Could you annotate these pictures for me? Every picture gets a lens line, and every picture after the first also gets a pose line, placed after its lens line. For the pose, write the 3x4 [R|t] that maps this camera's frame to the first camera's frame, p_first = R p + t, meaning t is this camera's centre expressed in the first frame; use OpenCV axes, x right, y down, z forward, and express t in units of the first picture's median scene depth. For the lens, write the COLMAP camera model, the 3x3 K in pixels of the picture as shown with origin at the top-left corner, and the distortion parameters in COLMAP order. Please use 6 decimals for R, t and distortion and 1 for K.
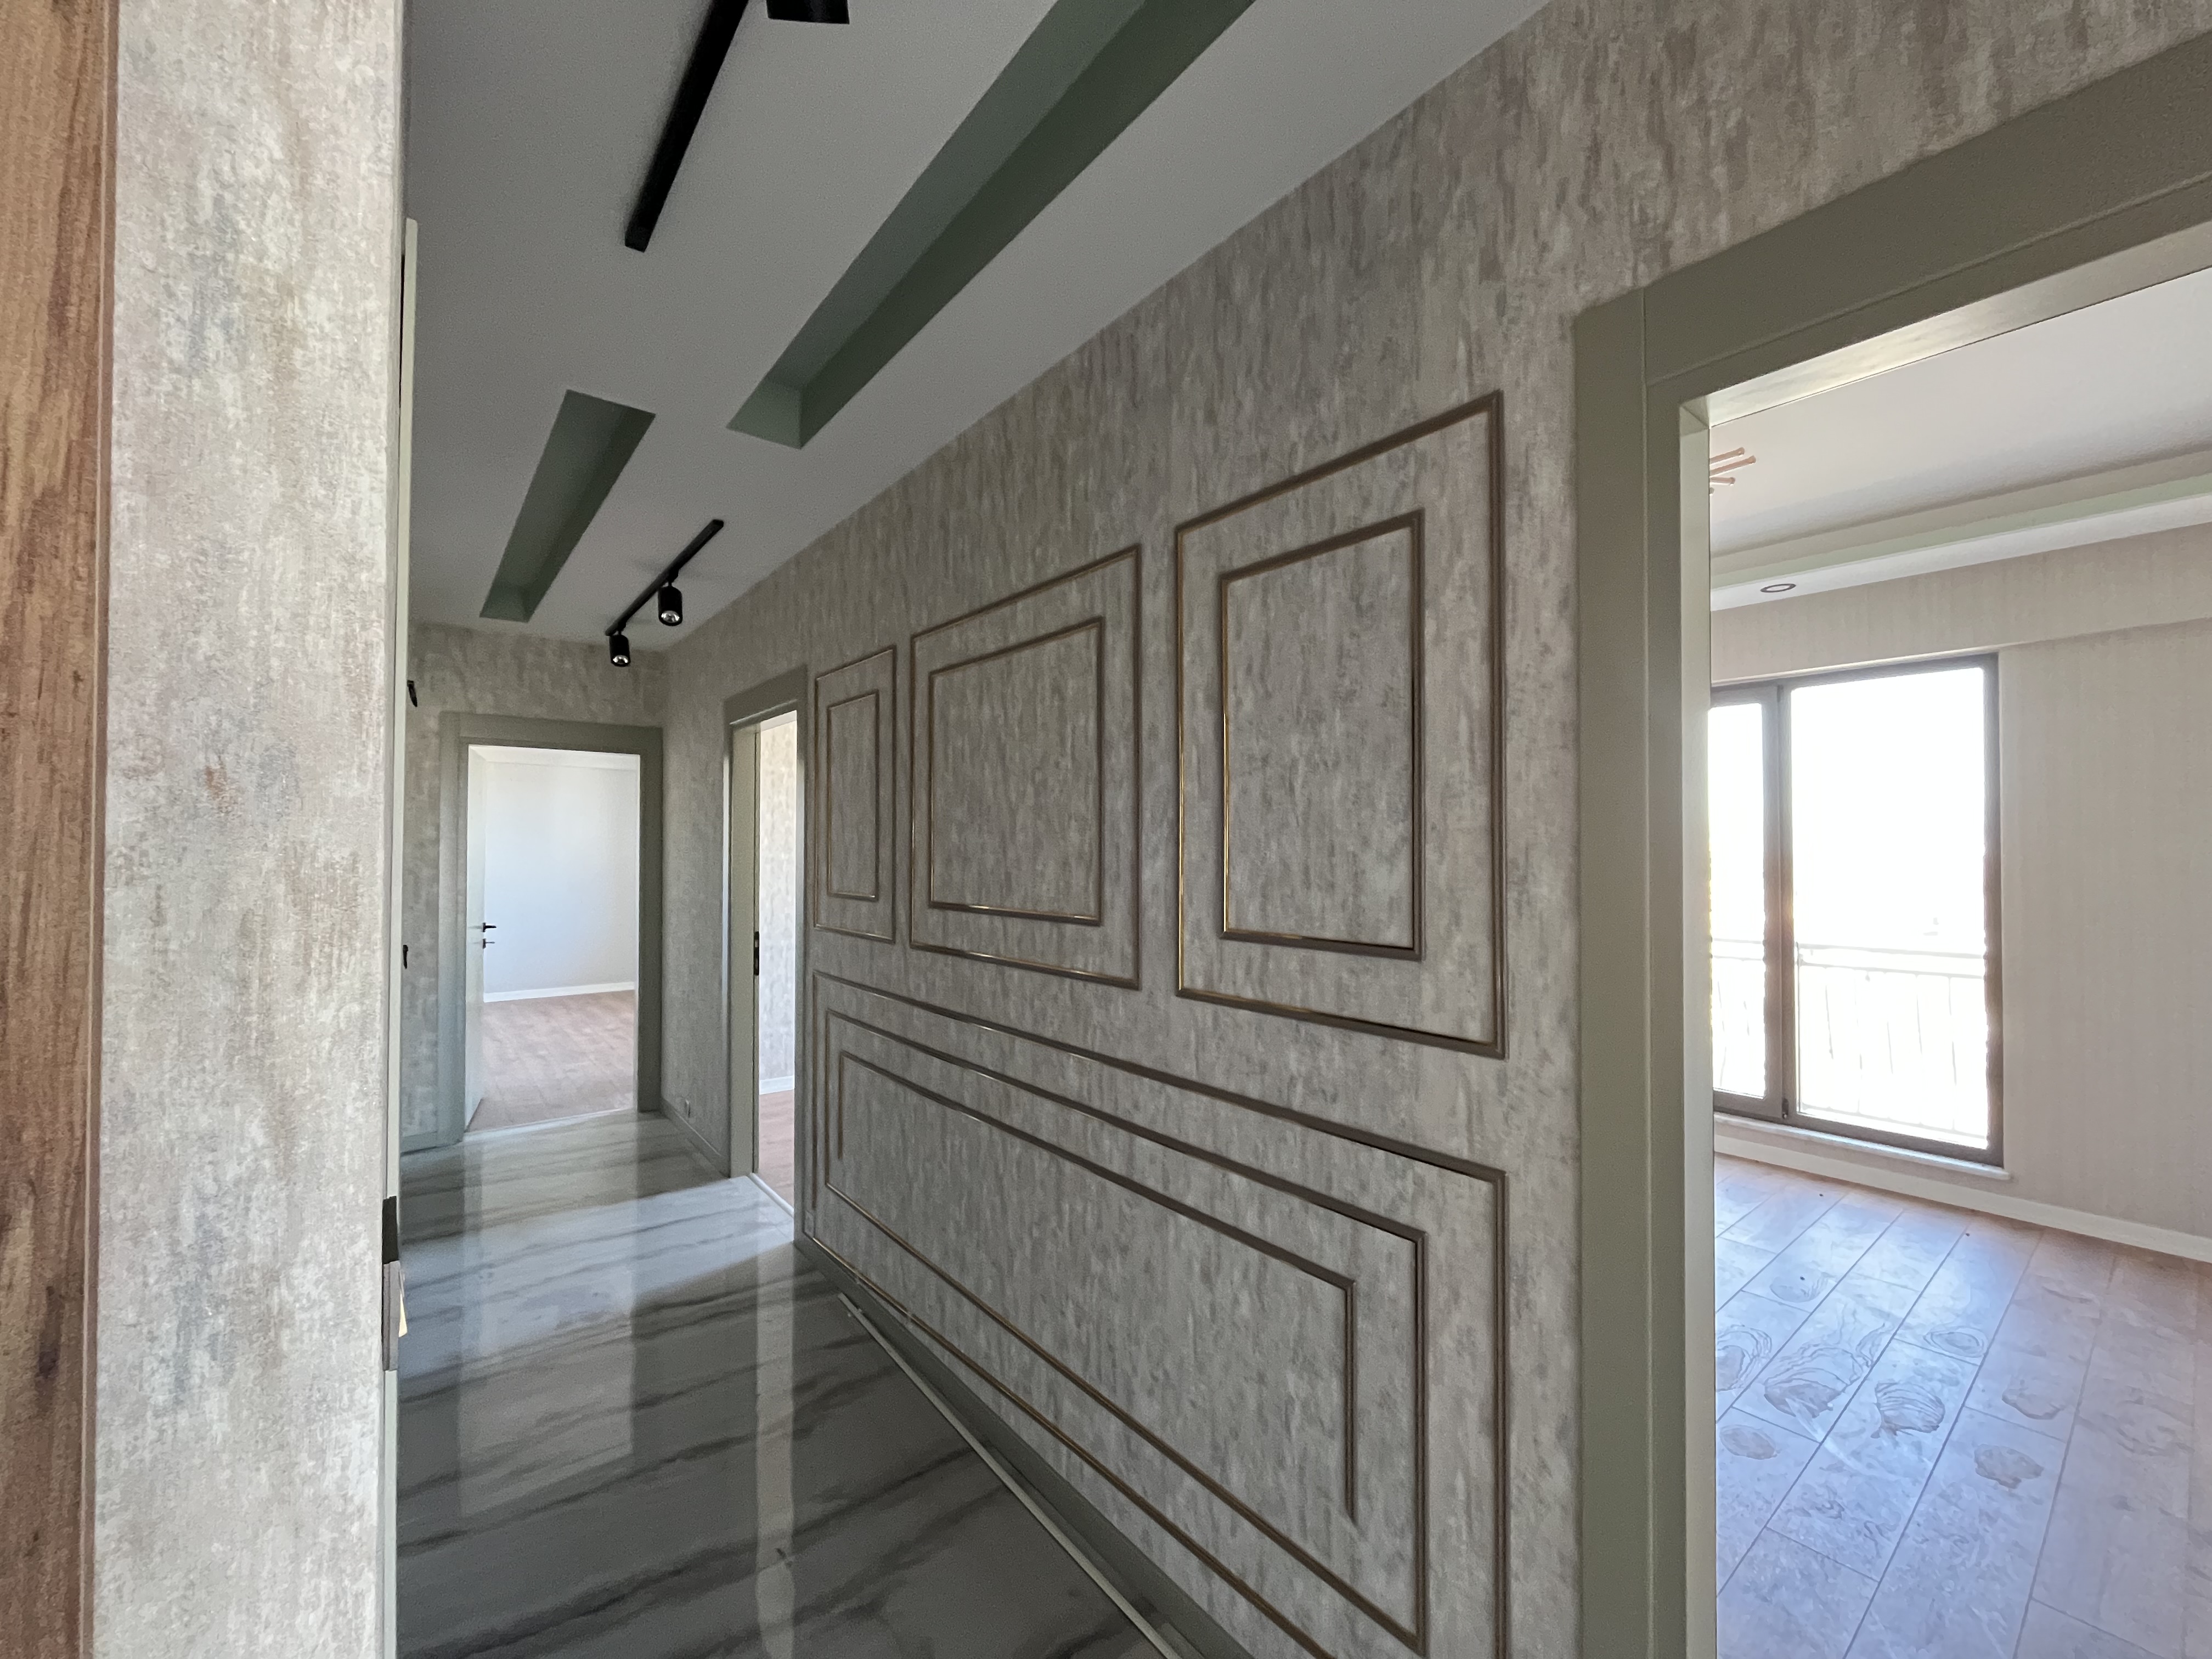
lens RADIAL K [[890.7, 0, 1099.6], [0, 890.7, 831.1], [0, 0, 1]] dist [-0.002352, 0.000137]
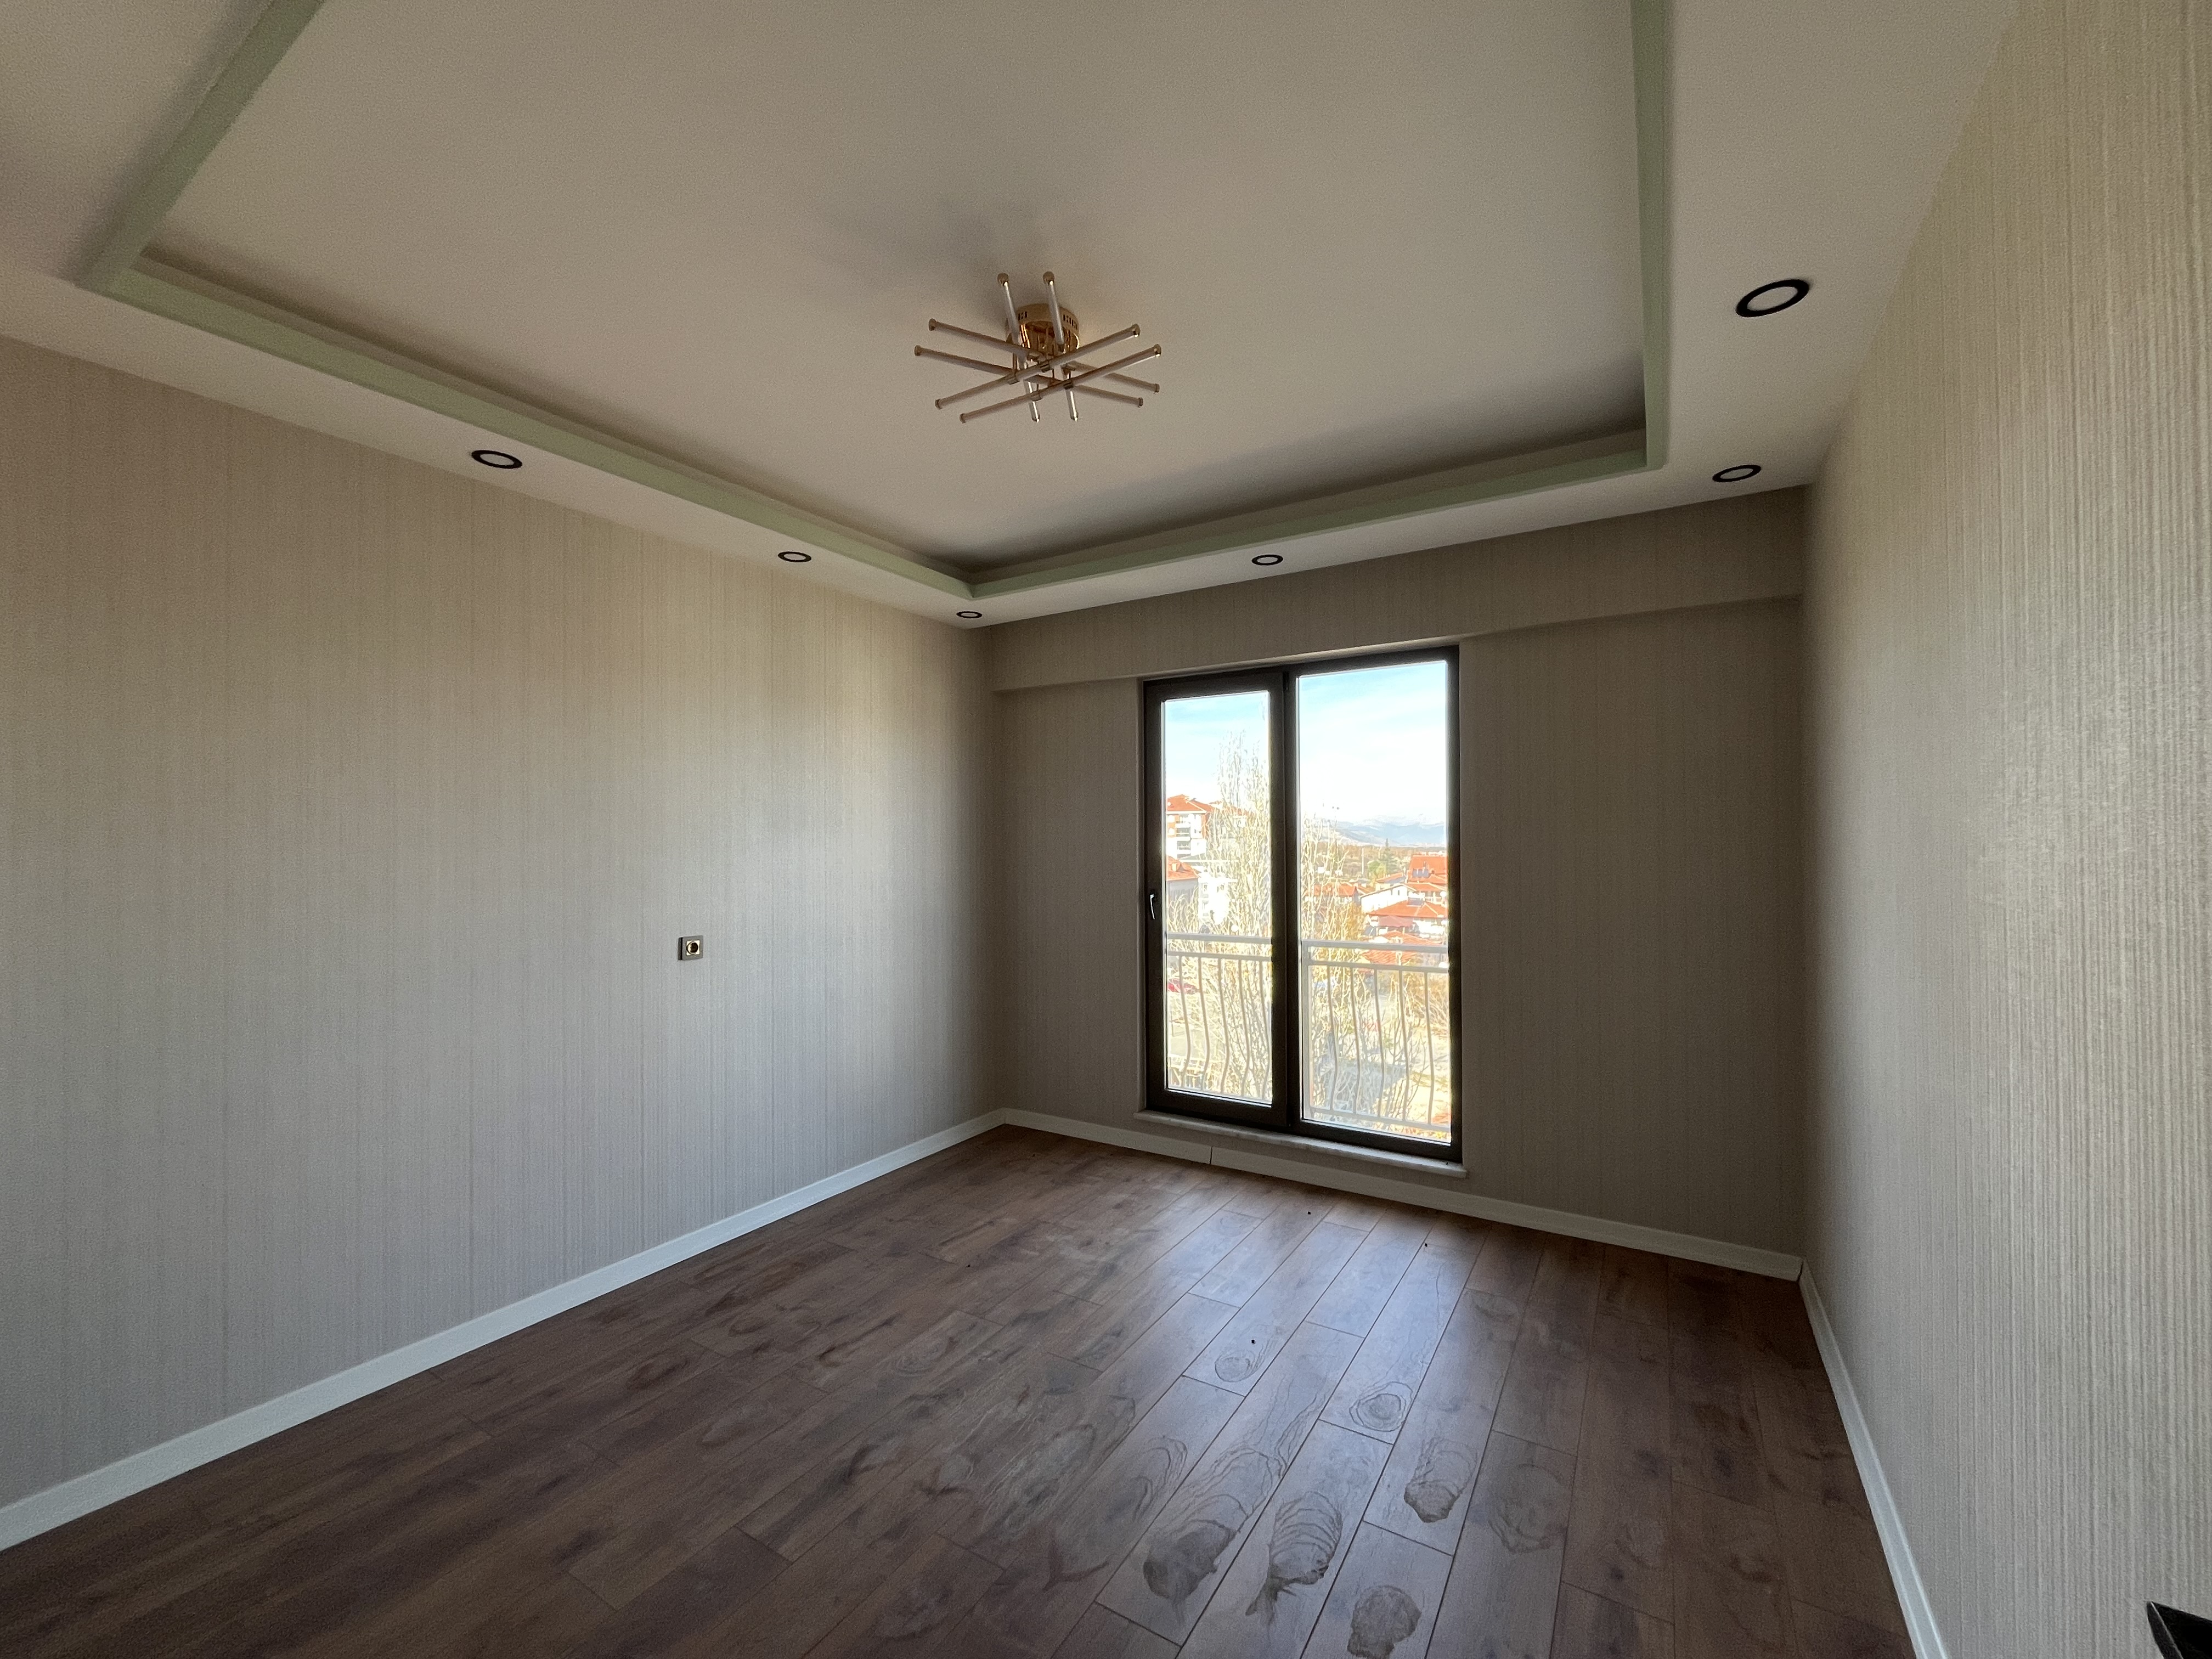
lens RADIAL K [[890.7, 0, 1084.8], [0, 890.7, 824.1], [0, 0, 1]] dist [-0.002352, 0.000137]
pose [[0.947064, 0.001956, 0.321038, 0.622466], [-0.002890, 0.999993, 0.002431, -0.006037], [-0.321031, -0.003230, 0.947063, 0.403720]]
